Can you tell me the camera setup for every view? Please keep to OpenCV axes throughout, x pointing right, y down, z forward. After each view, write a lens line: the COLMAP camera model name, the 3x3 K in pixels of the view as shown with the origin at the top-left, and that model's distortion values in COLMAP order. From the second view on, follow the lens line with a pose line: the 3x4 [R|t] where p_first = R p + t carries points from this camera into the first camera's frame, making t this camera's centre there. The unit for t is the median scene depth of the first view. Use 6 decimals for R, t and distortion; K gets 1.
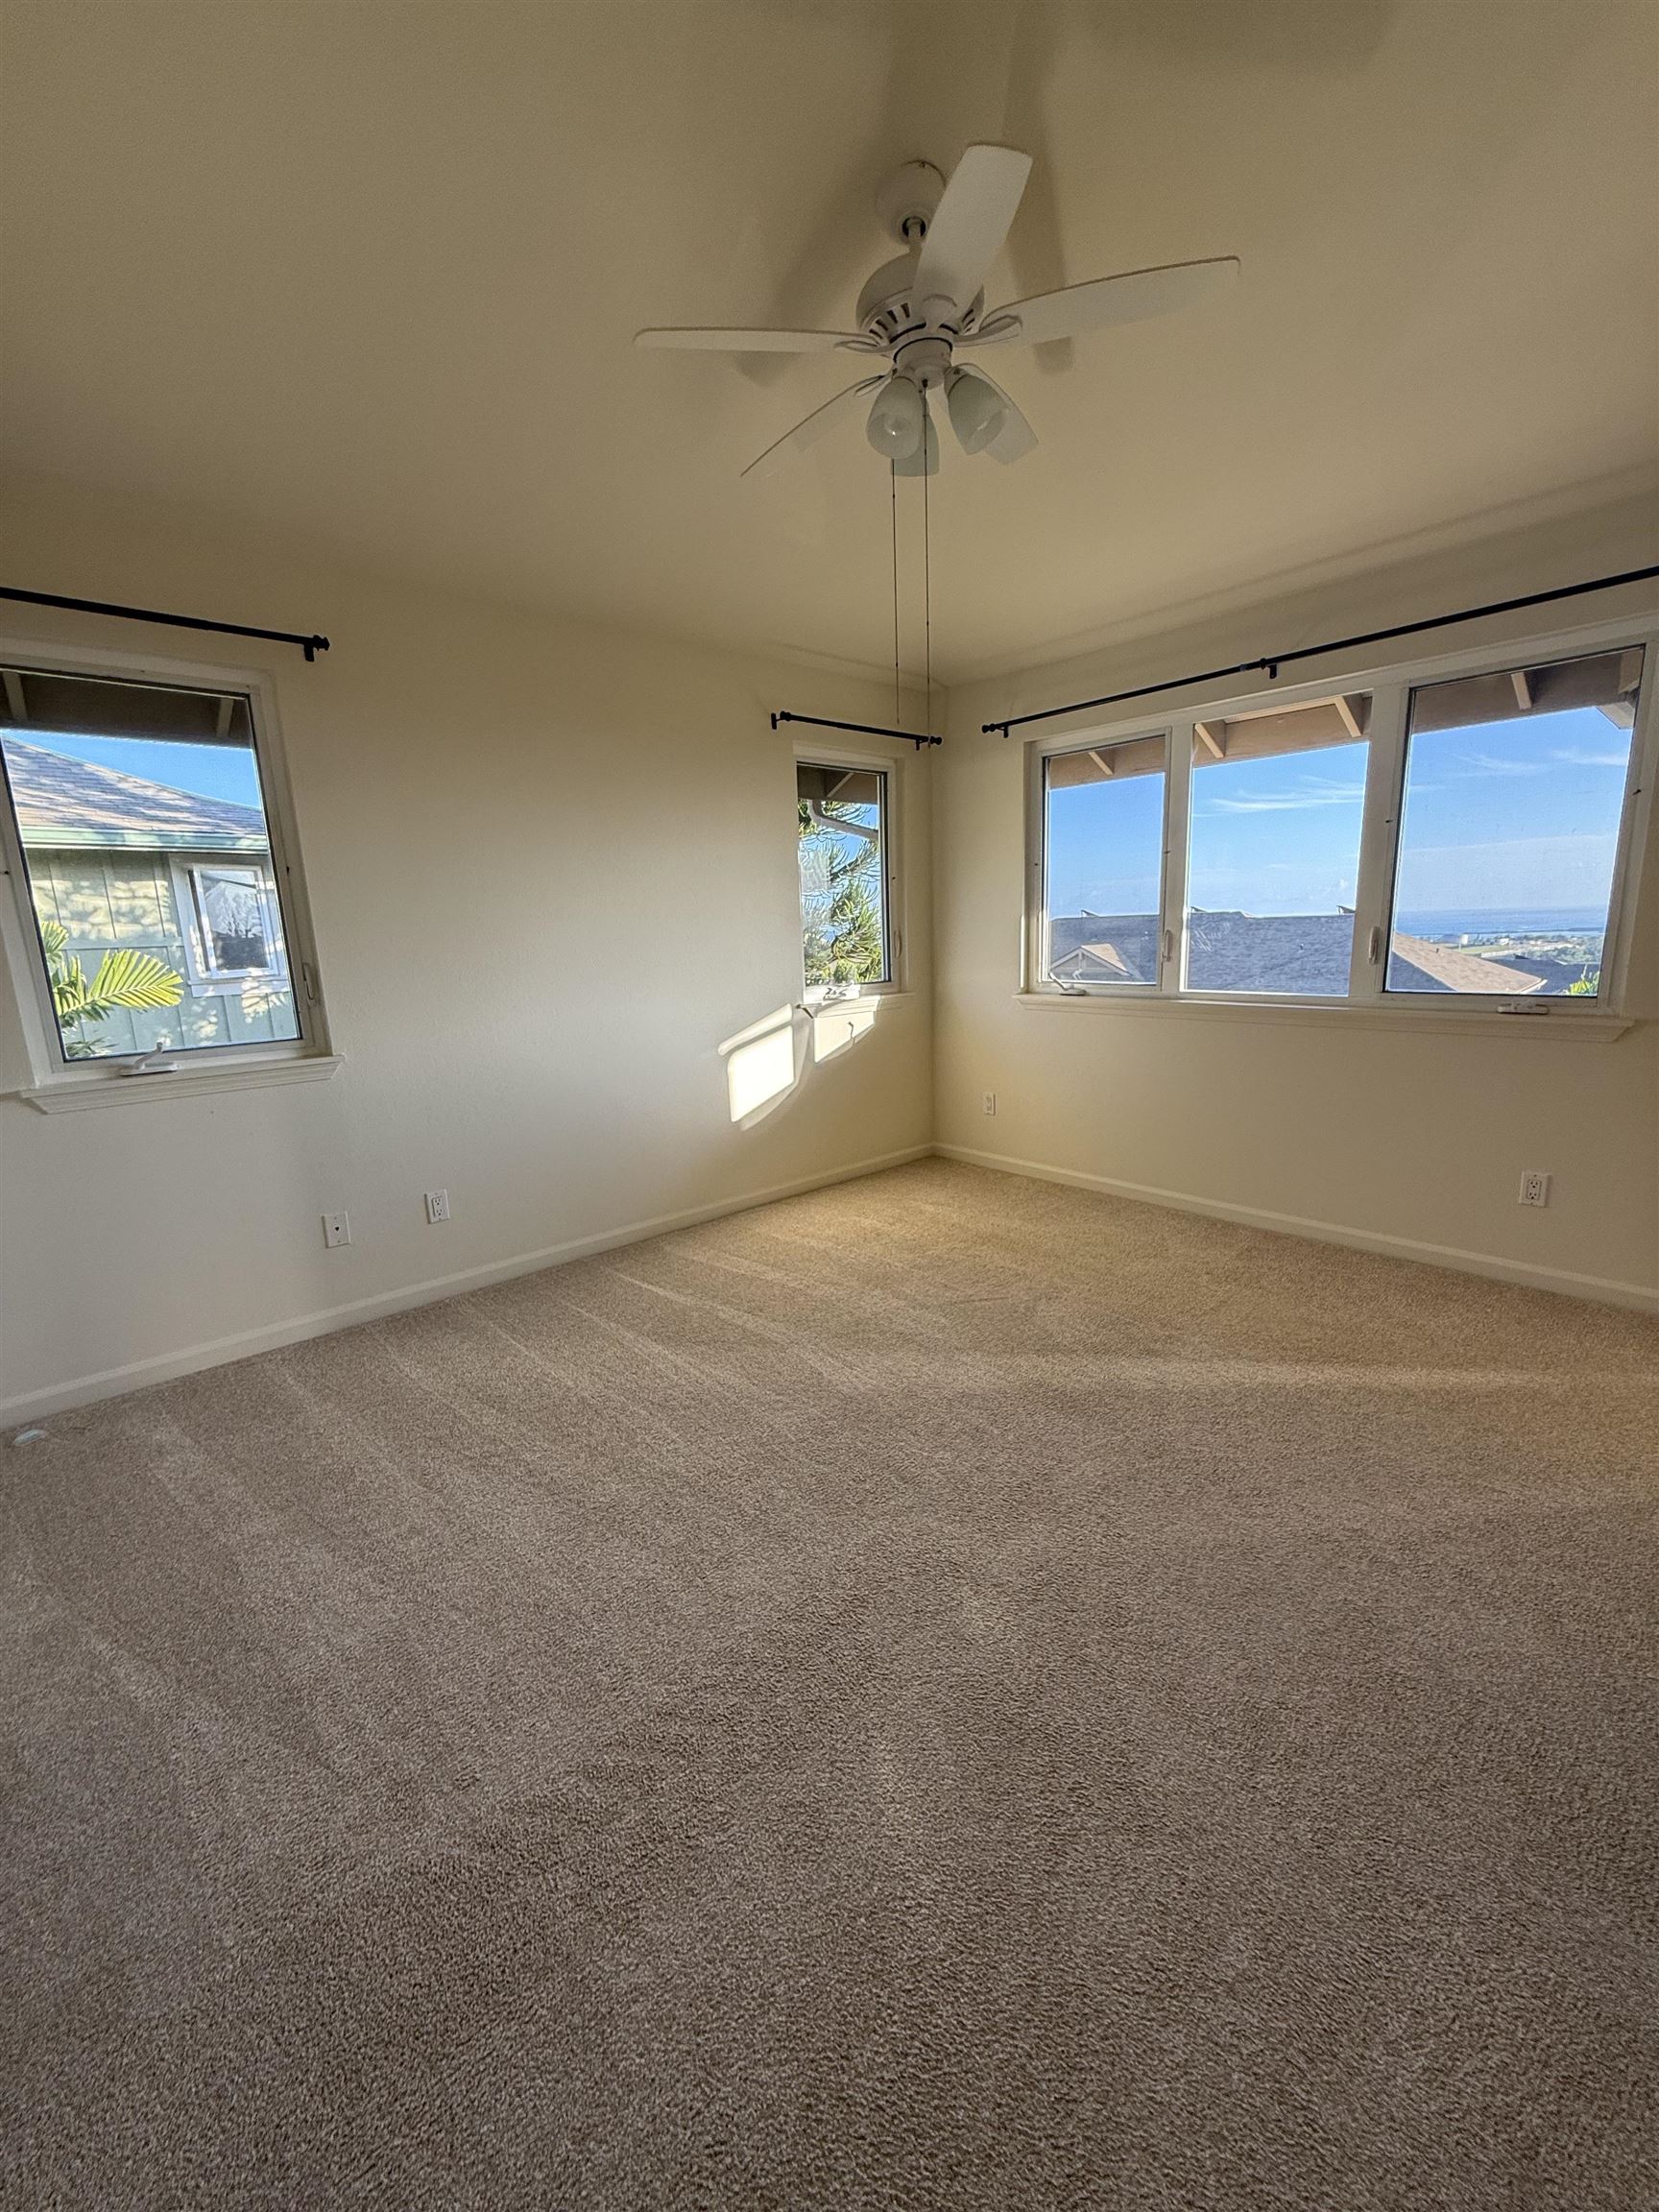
lens RADIAL K [[879.5, 0, 833.0], [0, 879.5, 1101.9], [0, 0, 1]] dist [0.001243, -0.000043]
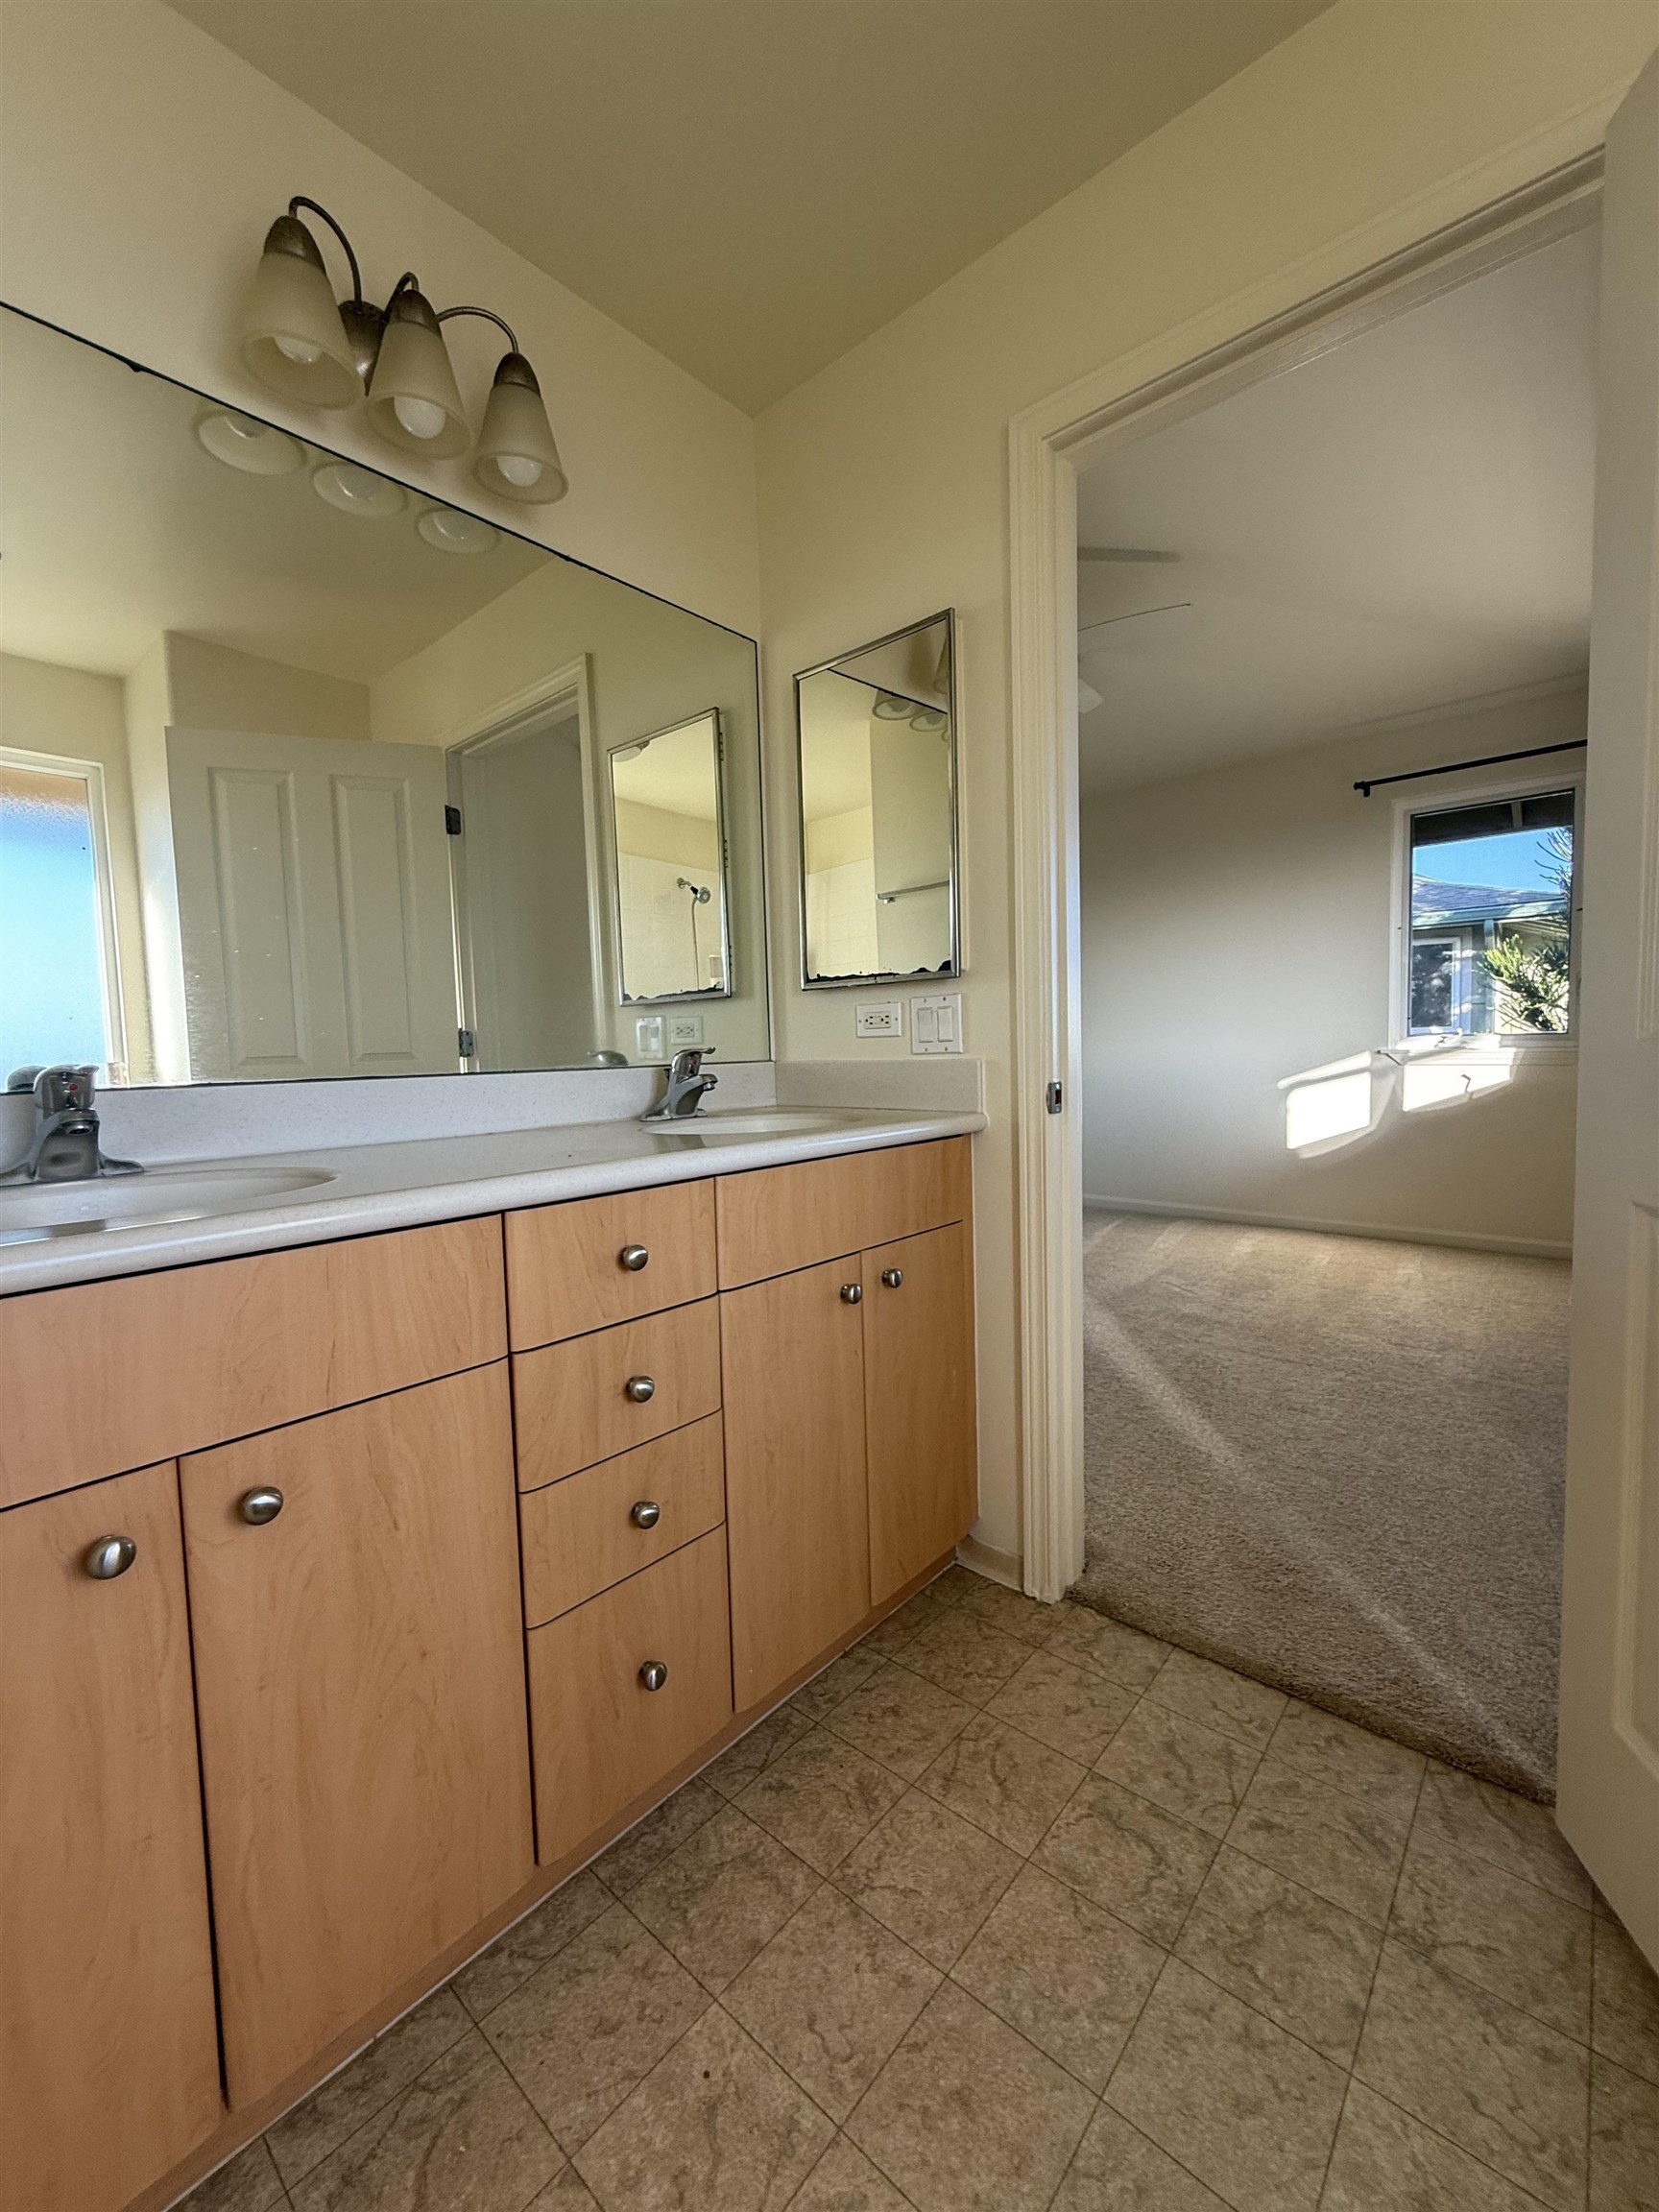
lens RADIAL K [[879.5, 0, 833.0], [0, 879.5, 1101.9], [0, 0, 1]] dist [0.001243, -0.000043]
pose [[0.110499, 0.091023, -0.989699, 0.959568], [-0.166718, 0.983385, 0.071829, -0.021342], [0.979793, 0.157063, 0.123838, 0.272411]]
